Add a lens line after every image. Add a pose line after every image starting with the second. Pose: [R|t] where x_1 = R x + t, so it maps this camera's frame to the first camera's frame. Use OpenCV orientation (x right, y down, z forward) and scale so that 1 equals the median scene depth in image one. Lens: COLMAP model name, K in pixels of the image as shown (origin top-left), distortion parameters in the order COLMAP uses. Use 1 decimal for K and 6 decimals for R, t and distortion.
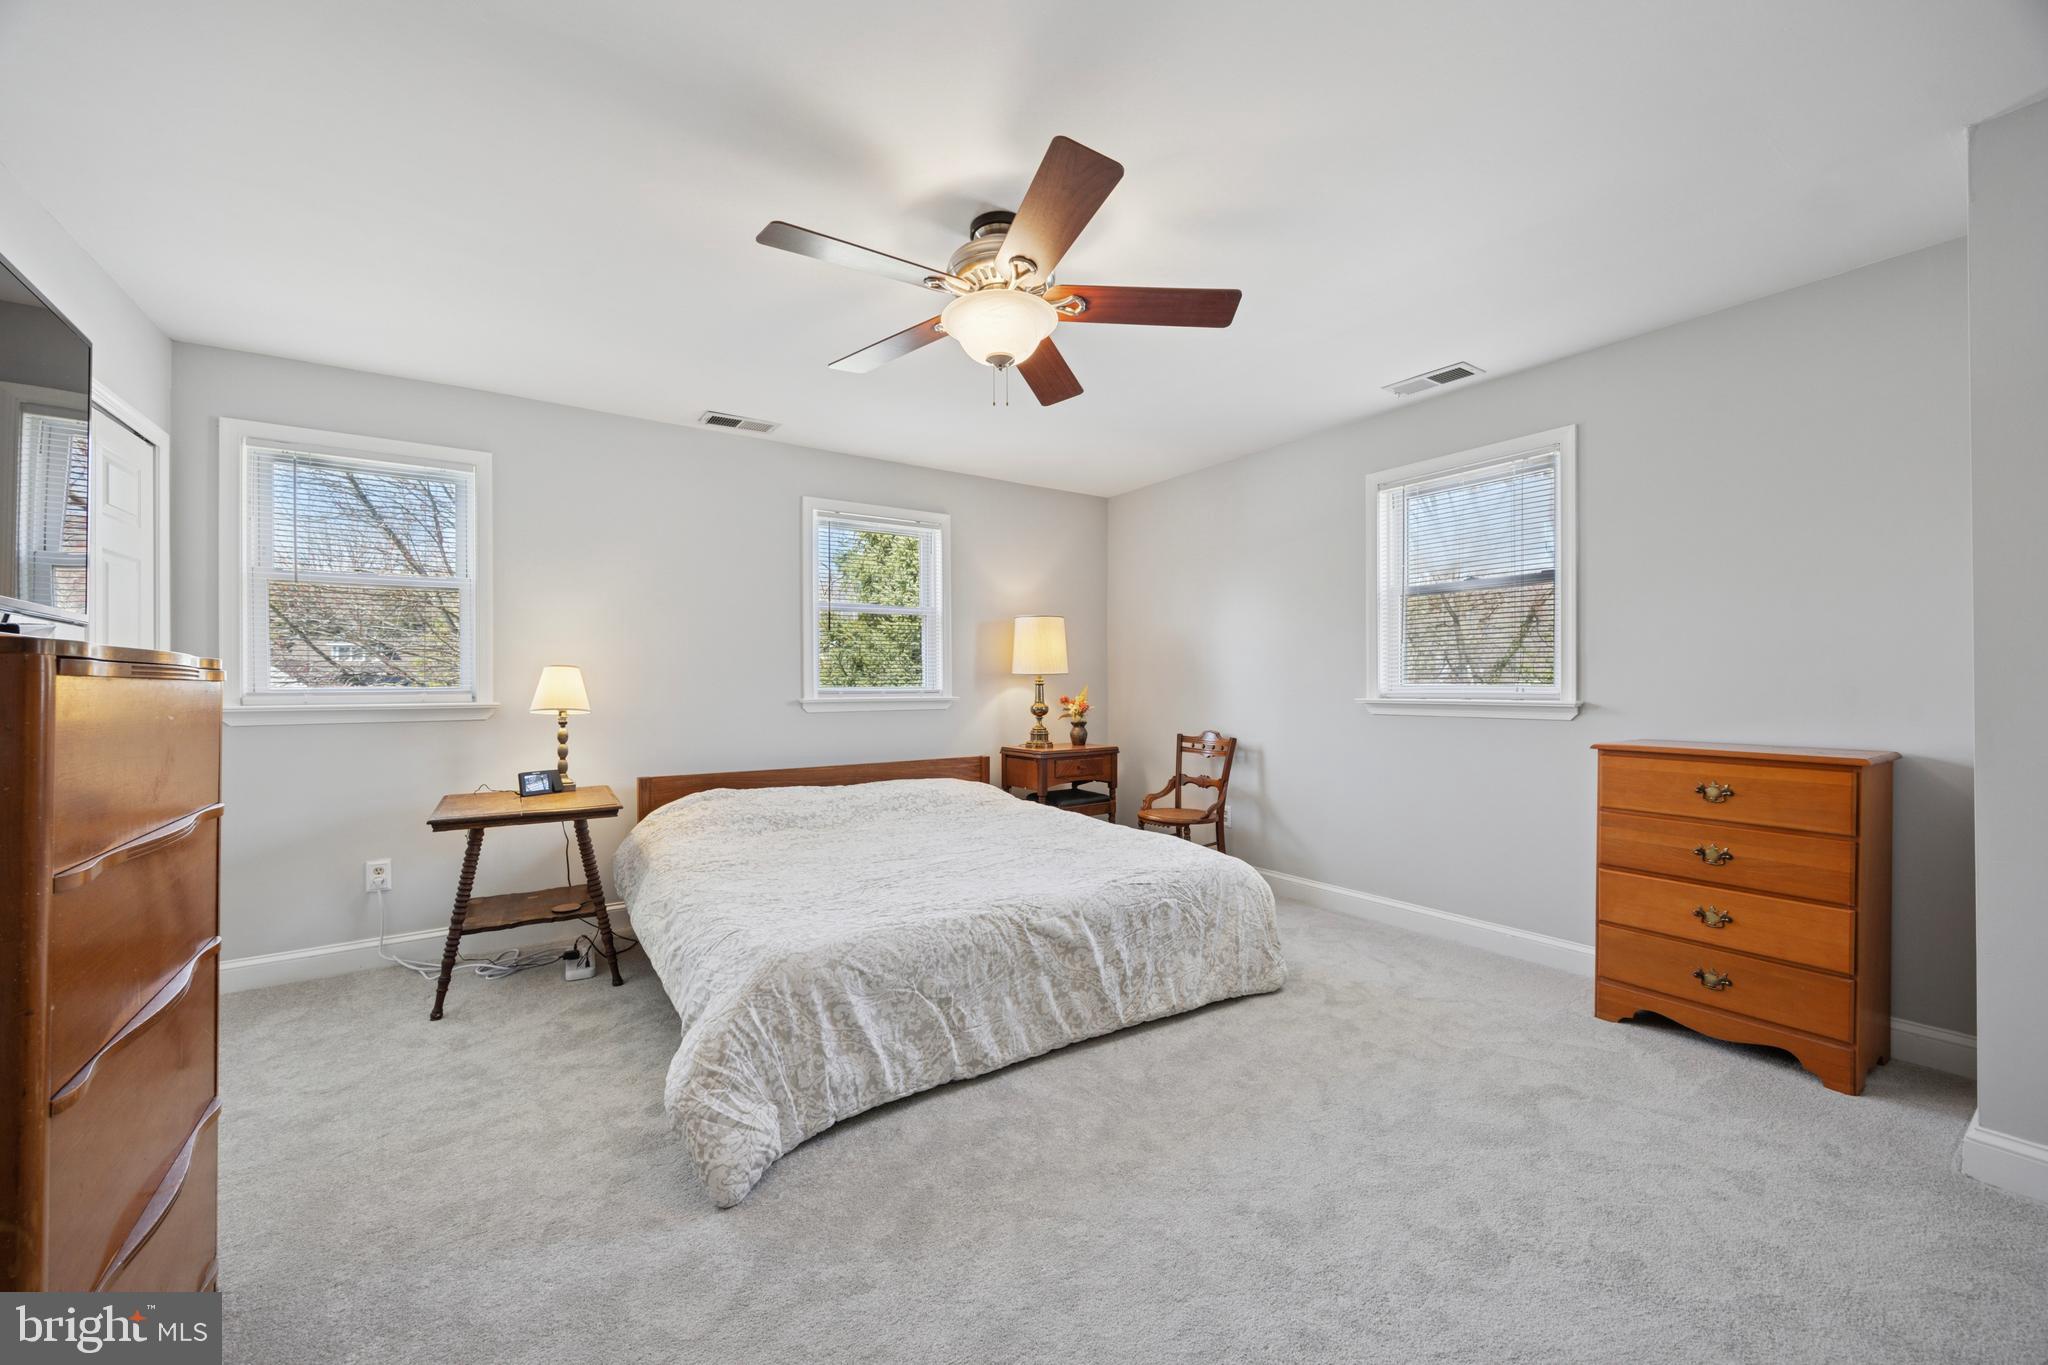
lens RADIAL K [[793.4, 0, 1030.8], [0, 793.4, 679.2], [0, 0, 1]] dist [-0.002577, 0.000189]
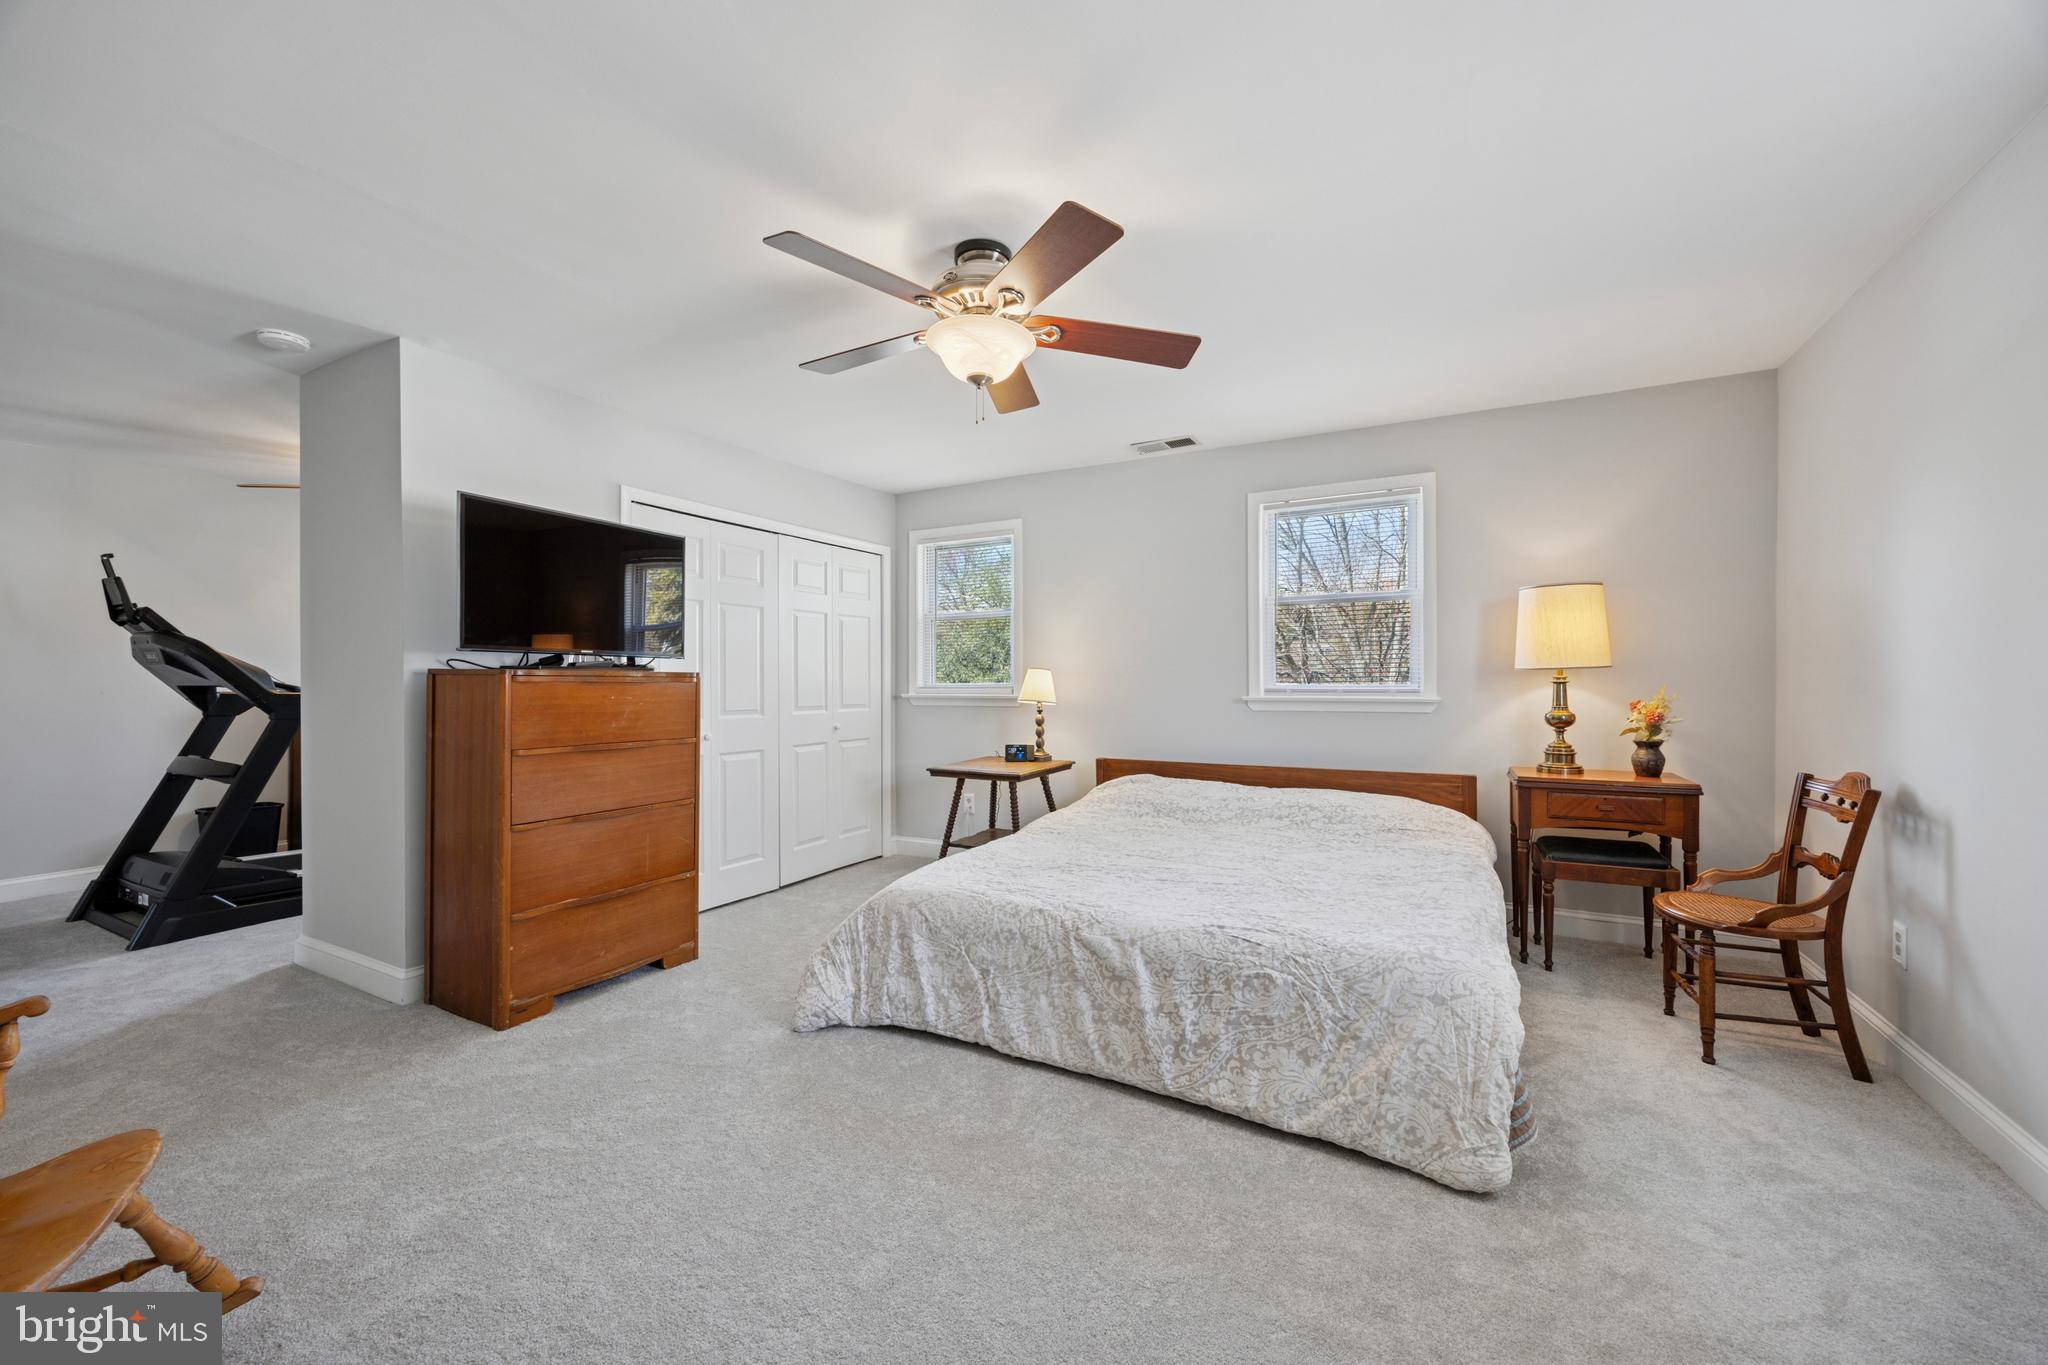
lens RADIAL K [[793.4, 0, 1026.5], [0, 793.4, 683.5], [0, 0, 1]] dist [-0.002577, 0.000189]
pose [[0.450332, 0.004328, -0.892851, 0.755280], [0.006564, 0.999945, 0.008158, -0.002946], [0.892837, -0.009535, 0.450279, 0.468132]]
